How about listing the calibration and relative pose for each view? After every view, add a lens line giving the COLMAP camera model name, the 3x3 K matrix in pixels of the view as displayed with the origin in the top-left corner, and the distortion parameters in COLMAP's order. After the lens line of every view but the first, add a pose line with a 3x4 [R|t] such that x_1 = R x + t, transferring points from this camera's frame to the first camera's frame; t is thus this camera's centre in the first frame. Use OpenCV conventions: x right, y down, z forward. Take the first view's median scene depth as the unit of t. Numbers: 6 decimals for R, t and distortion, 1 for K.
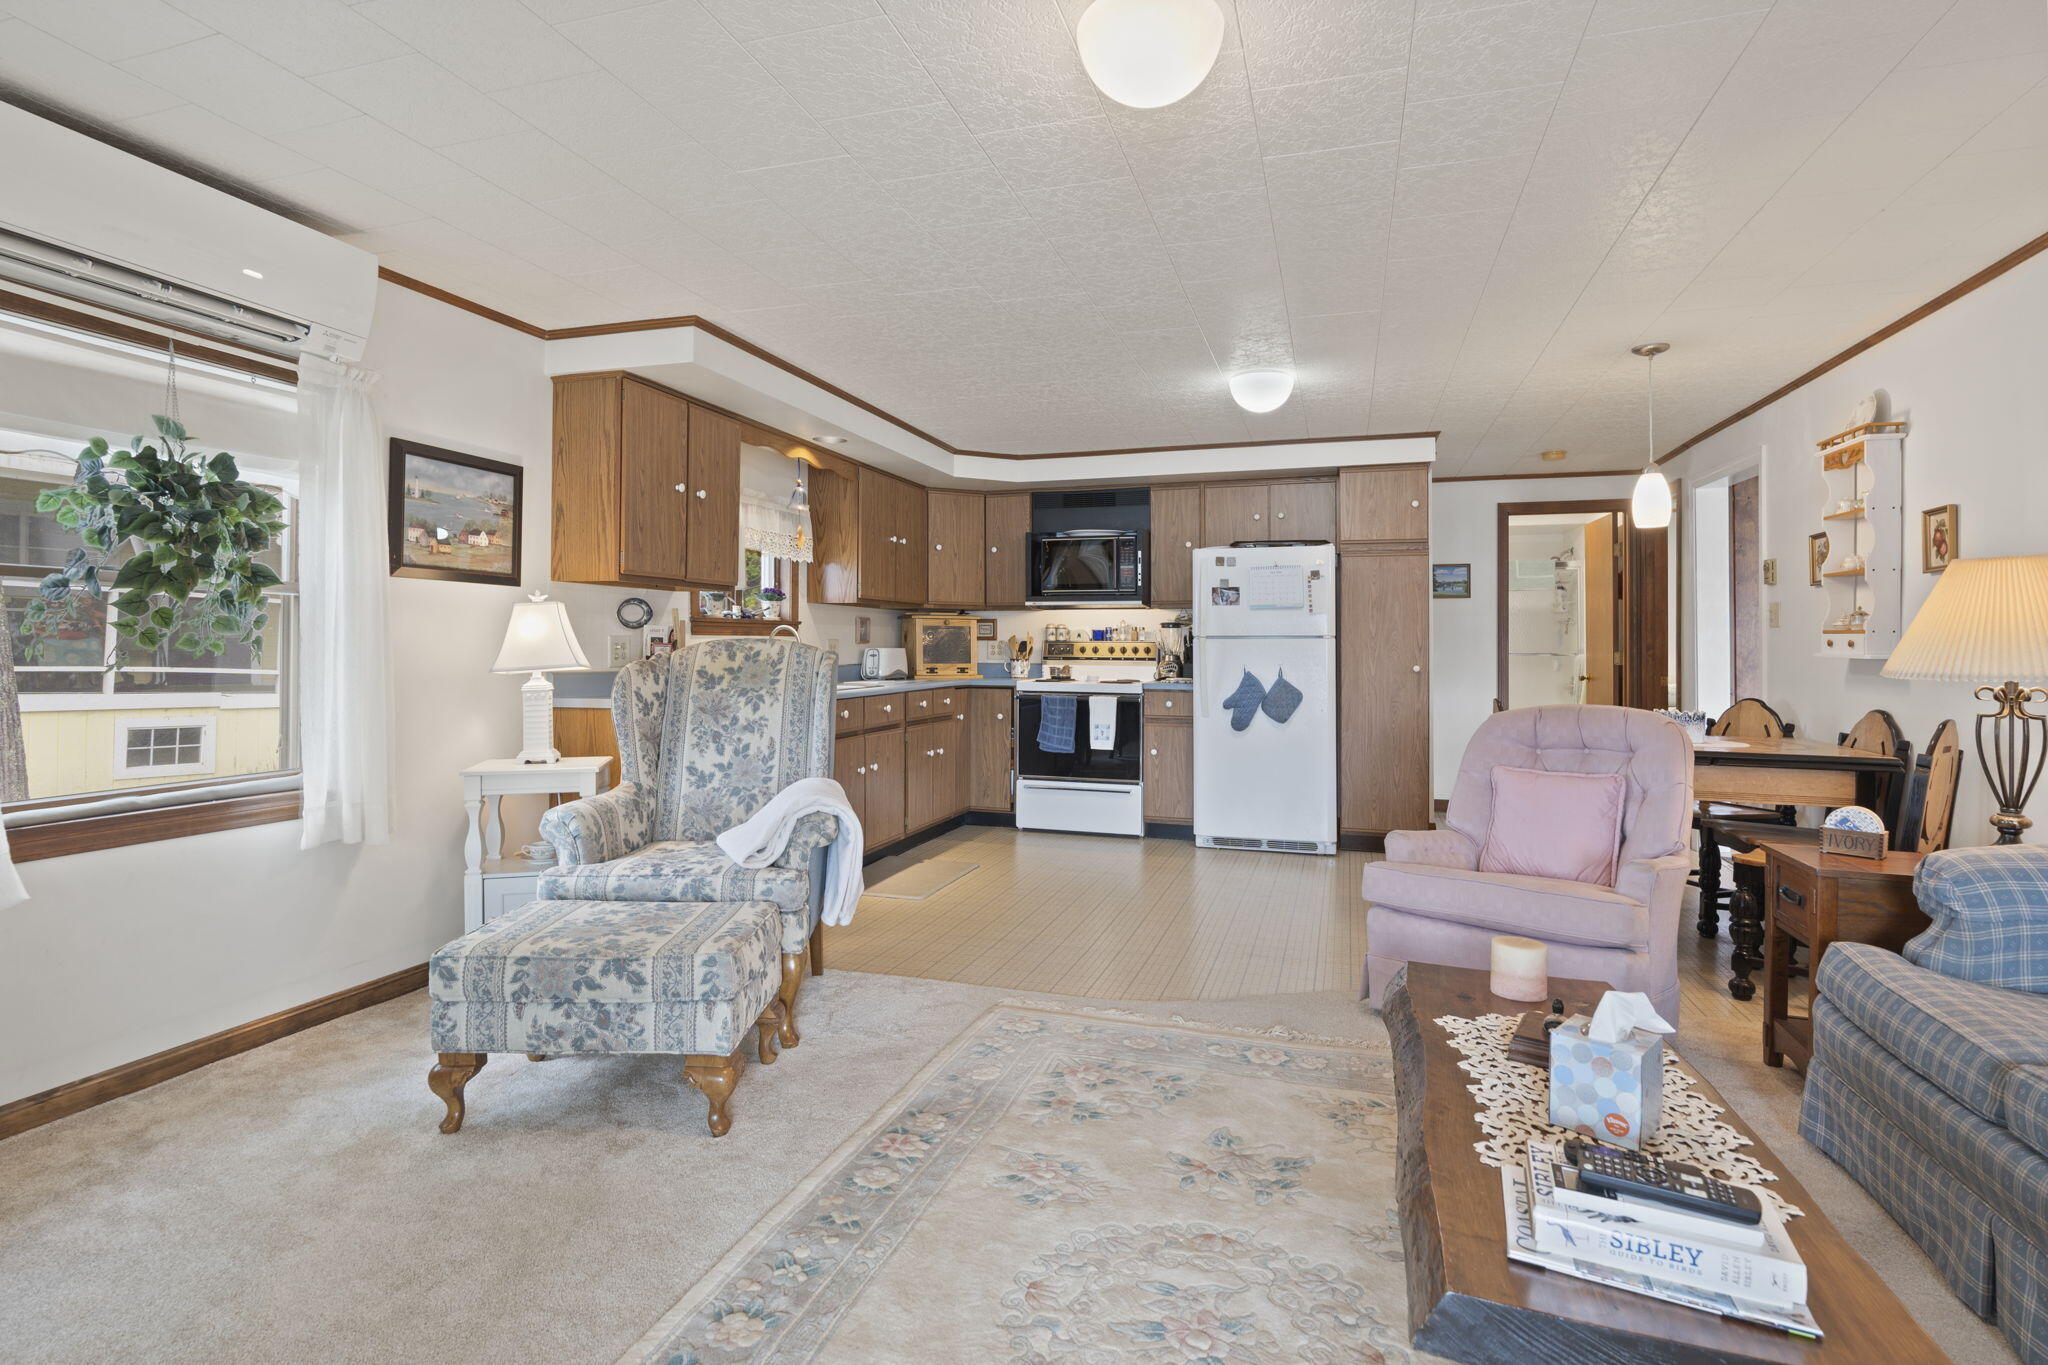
lens RADIAL K [[1036.5, 0, 1027.9], [0, 1036.5, 637.6], [0, 0, 1]] dist [-0.005553, 0.004007]
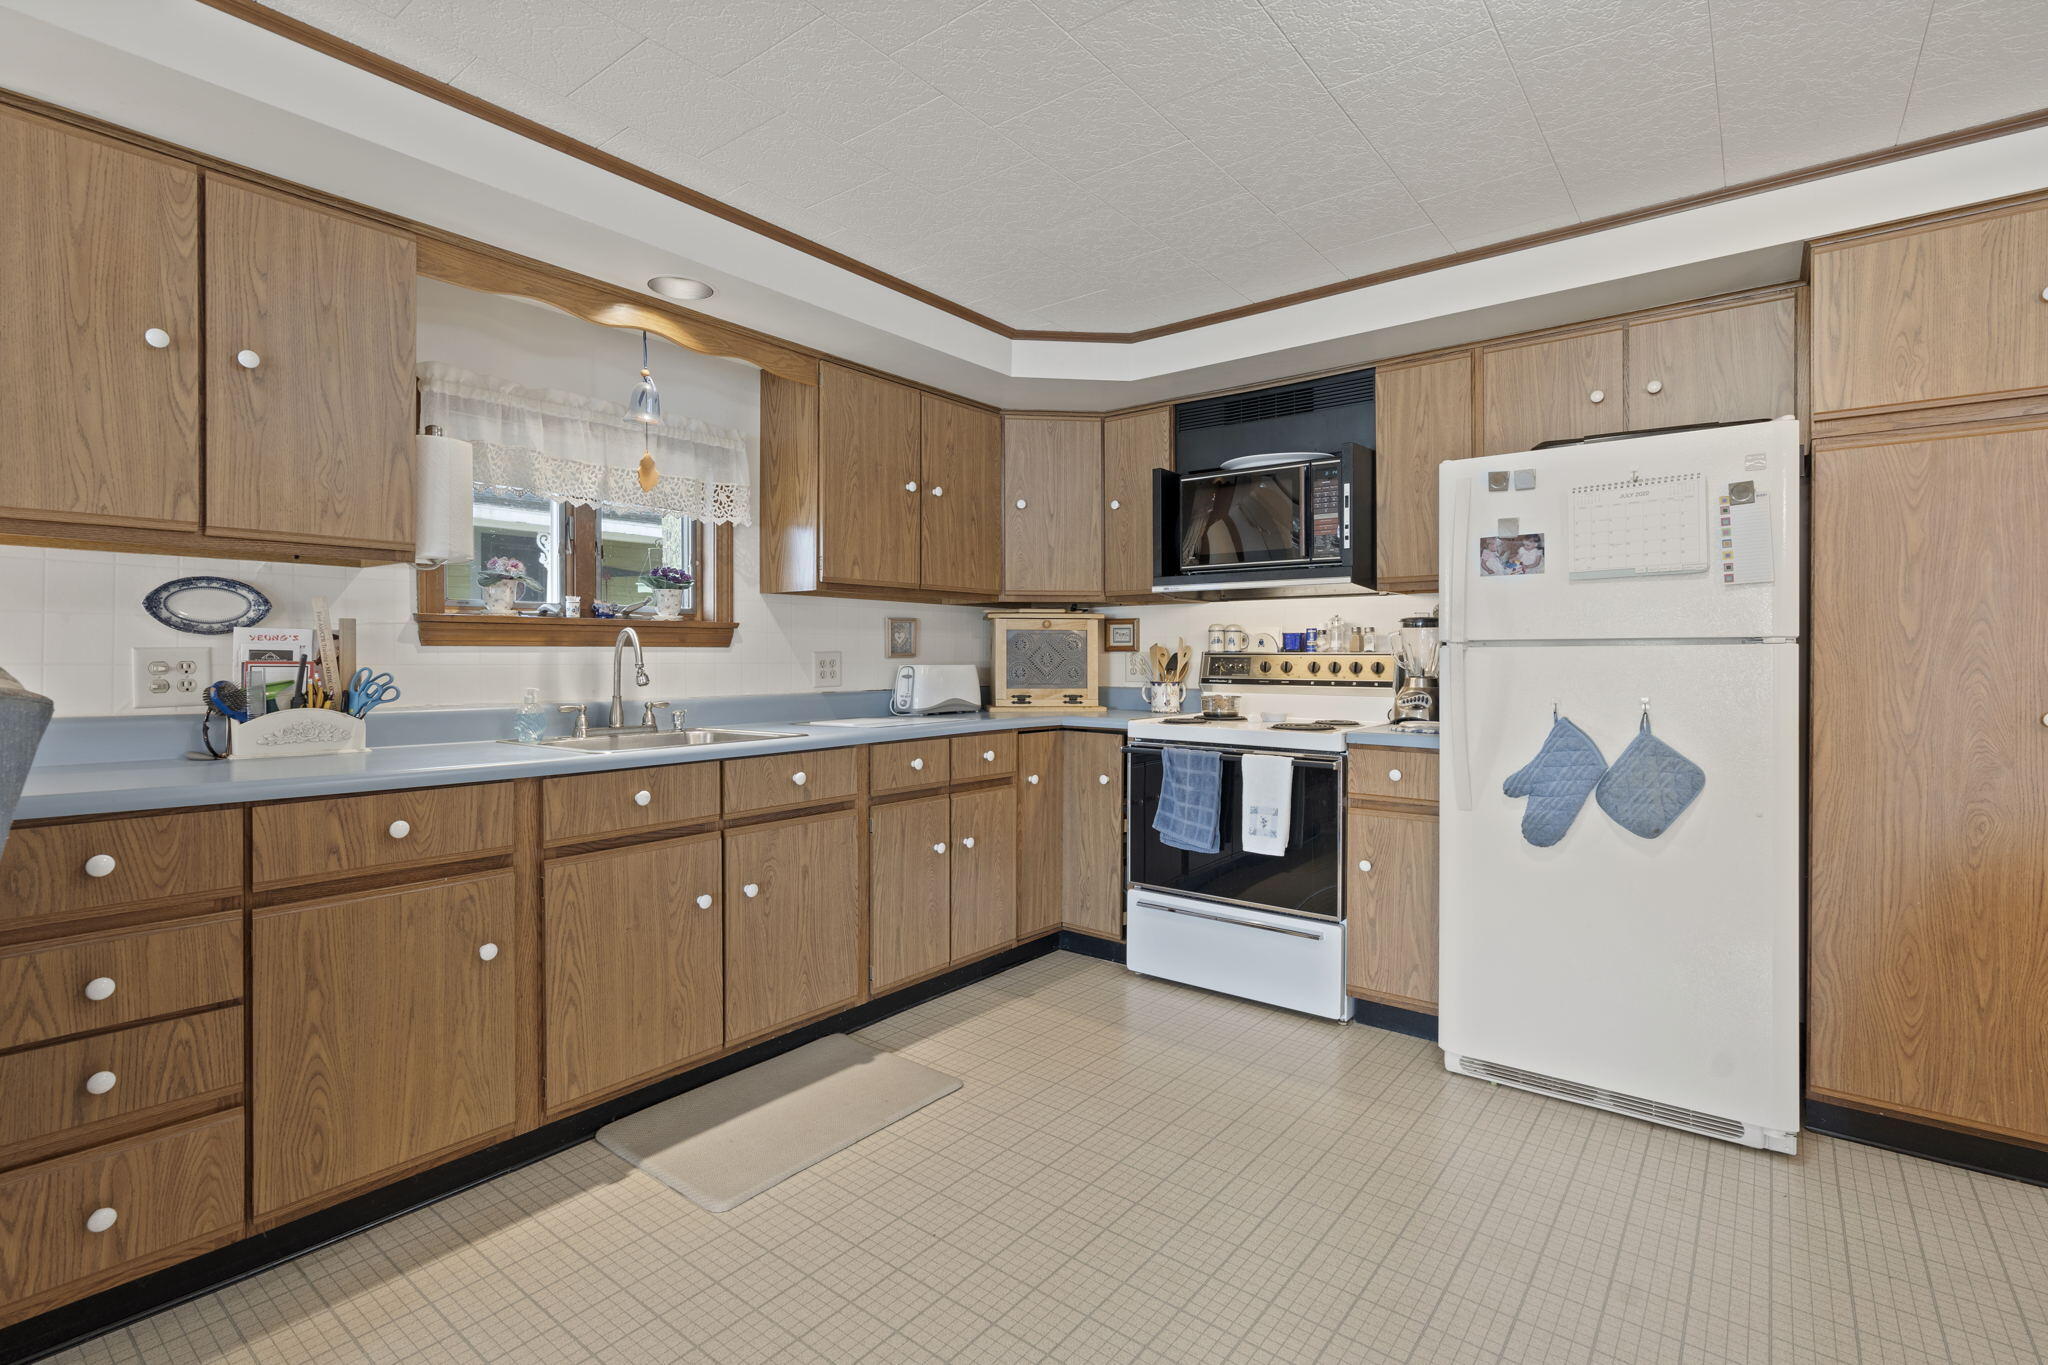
lens RADIAL K [[963.1, 0, 1022.5], [0, 963.1, 661.8], [0, 0, 1]] dist [-0.004193, 0.000863]
pose [[0.931853, -0.001044, -0.362834, 0.183970], [0.005876, 0.999908, 0.012216, 0.001915], [0.362788, -0.013516, 0.931774, 0.663164]]
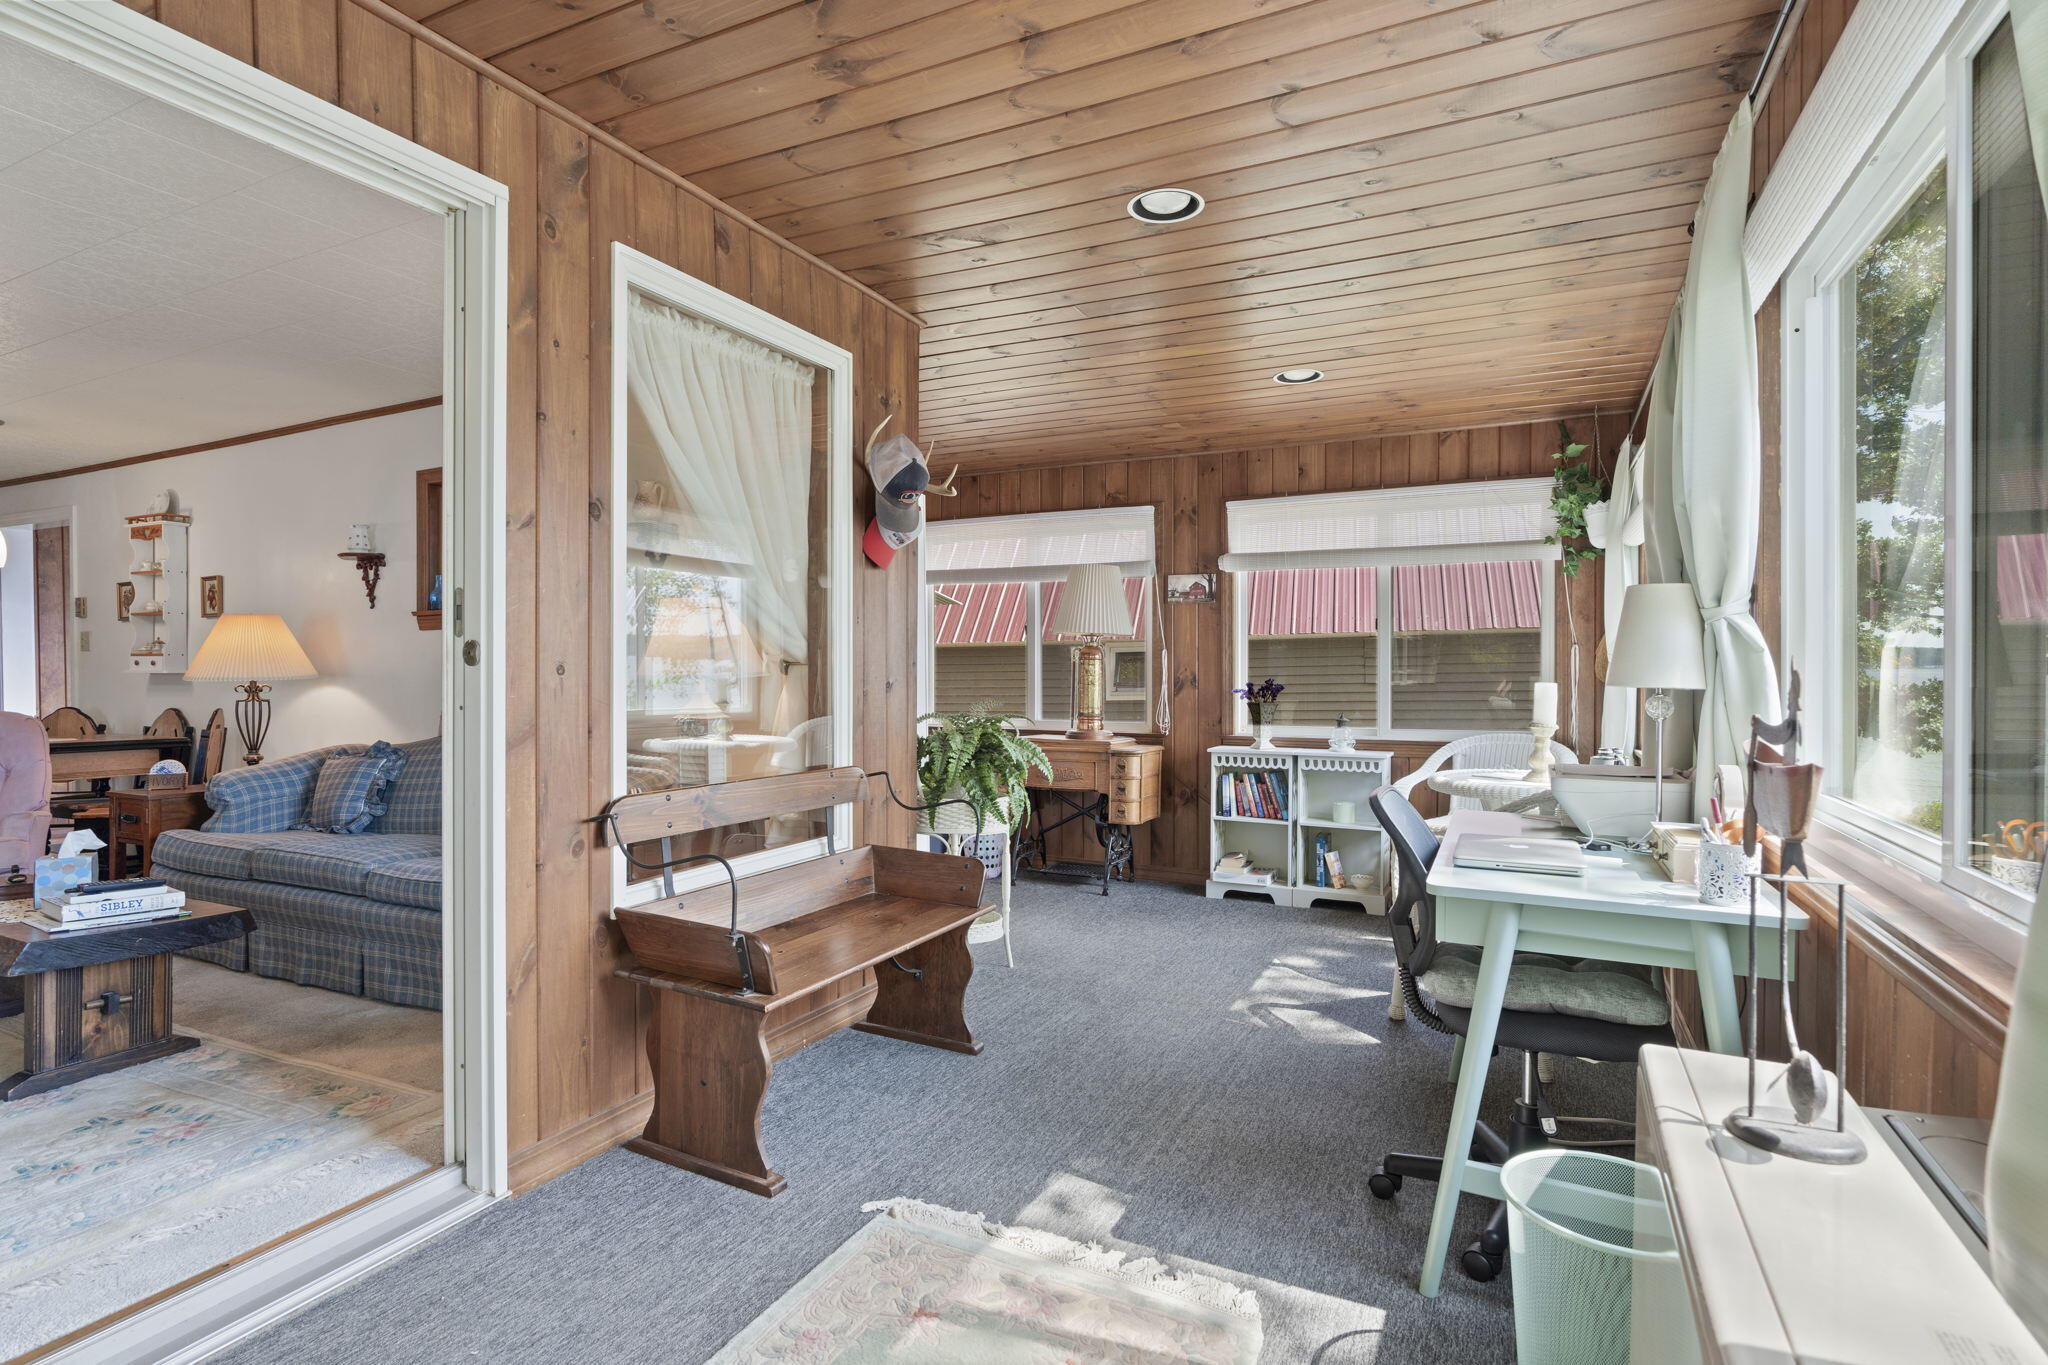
lens RADIAL K [[1036.5, 0, 1012.4], [0, 1036.5, 668.0], [0, 0, 1]] dist [-0.005553, 0.004007]
pose [[0.175558, -0.005667, 0.984453, -0.349530], [0.000415, 0.999984, 0.005682, 0.004656], [-0.984469, -0.000589, 0.175558, -0.365637]]
